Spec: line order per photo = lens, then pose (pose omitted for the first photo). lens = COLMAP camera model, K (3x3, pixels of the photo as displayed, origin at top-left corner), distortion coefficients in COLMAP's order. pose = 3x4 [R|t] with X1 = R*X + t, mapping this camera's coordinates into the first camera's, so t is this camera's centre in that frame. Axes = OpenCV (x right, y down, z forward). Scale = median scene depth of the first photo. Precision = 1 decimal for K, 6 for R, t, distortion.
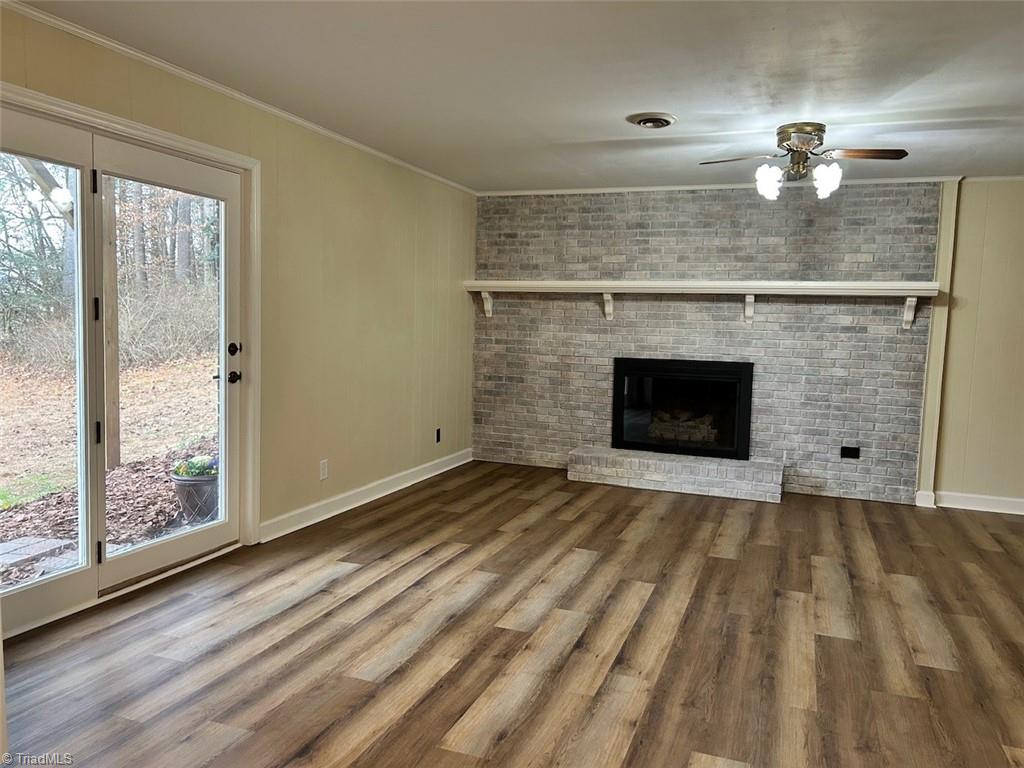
lens RADIAL K [[762.3, 0, 512.0], [0, 762.3, 384.0], [0, 0, 1]] dist [0.100366, -0.136668]
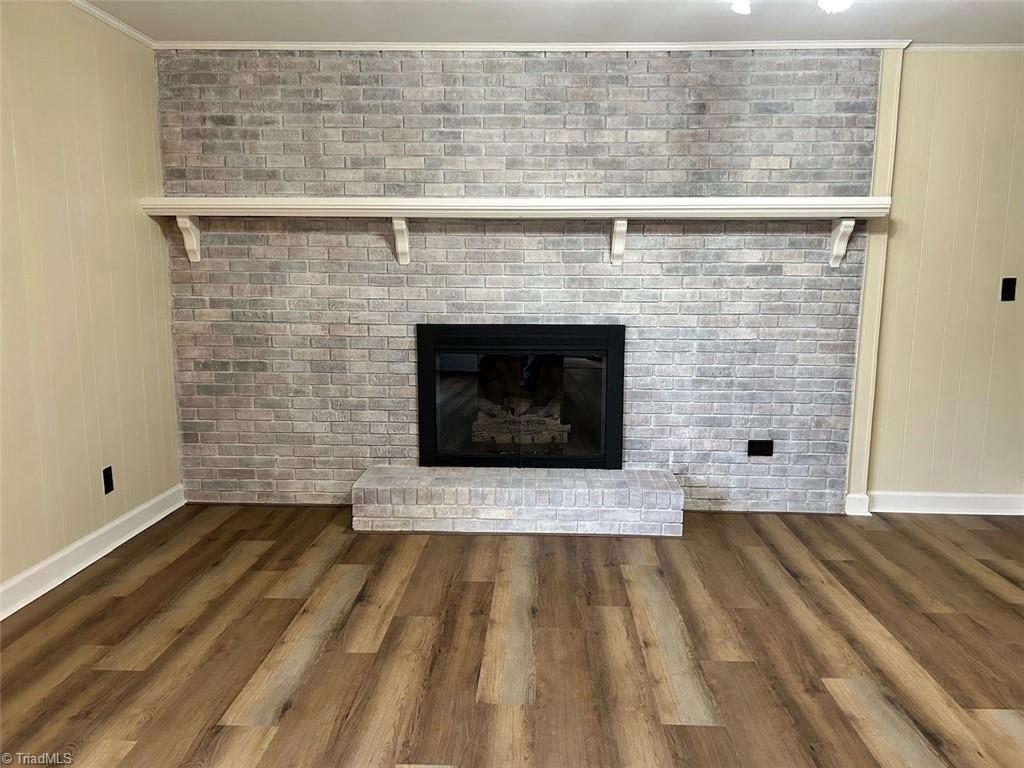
lens RADIAL K [[762.3, 0, 512.0], [0, 762.3, 384.0], [0, 0, 1]] dist [0.100366, -0.136668]
pose [[0.949849, -0.067854, 0.305258, 0.014809], [0.047265, 0.996112, 0.074349, -0.030291], [-0.309116, -0.056192, 0.949363, 0.398838]]
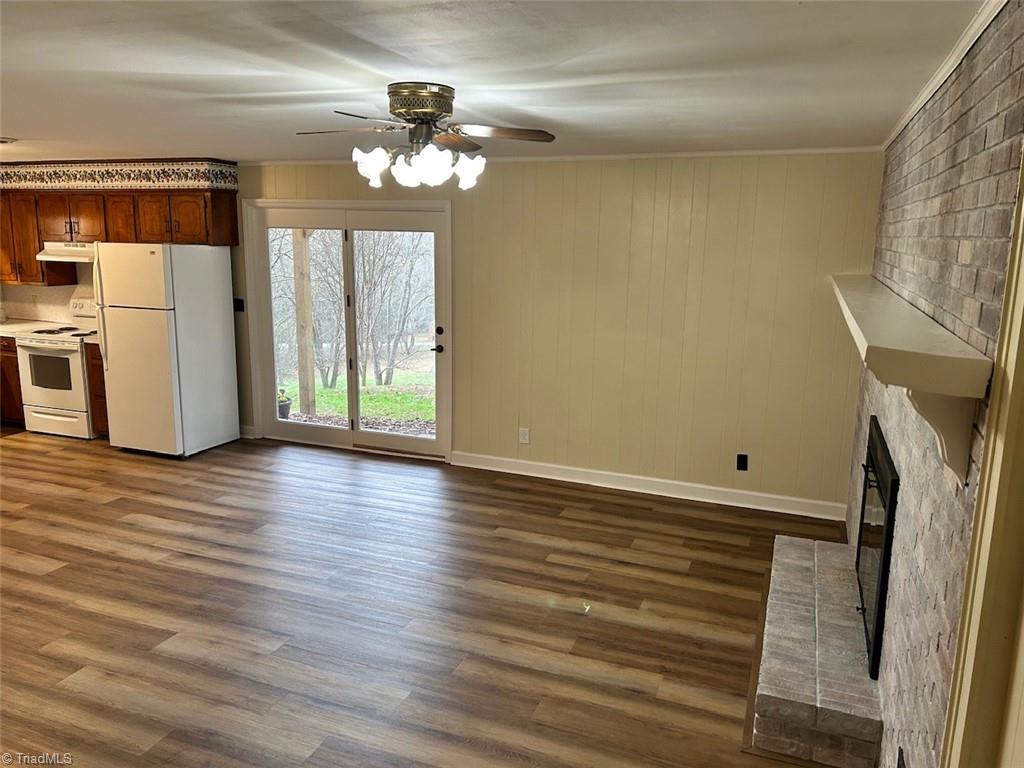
lens RADIAL K [[762.3, 0, 512.0], [0, 762.3, 384.0], [0, 0, 1]] dist [0.100366, -0.136668]
pose [[-0.012278, 0.163083, -0.986536, 0.757735], [-0.101883, 0.981272, 0.163480, -0.134828], [0.994721, 0.102518, 0.004567, 0.767129]]
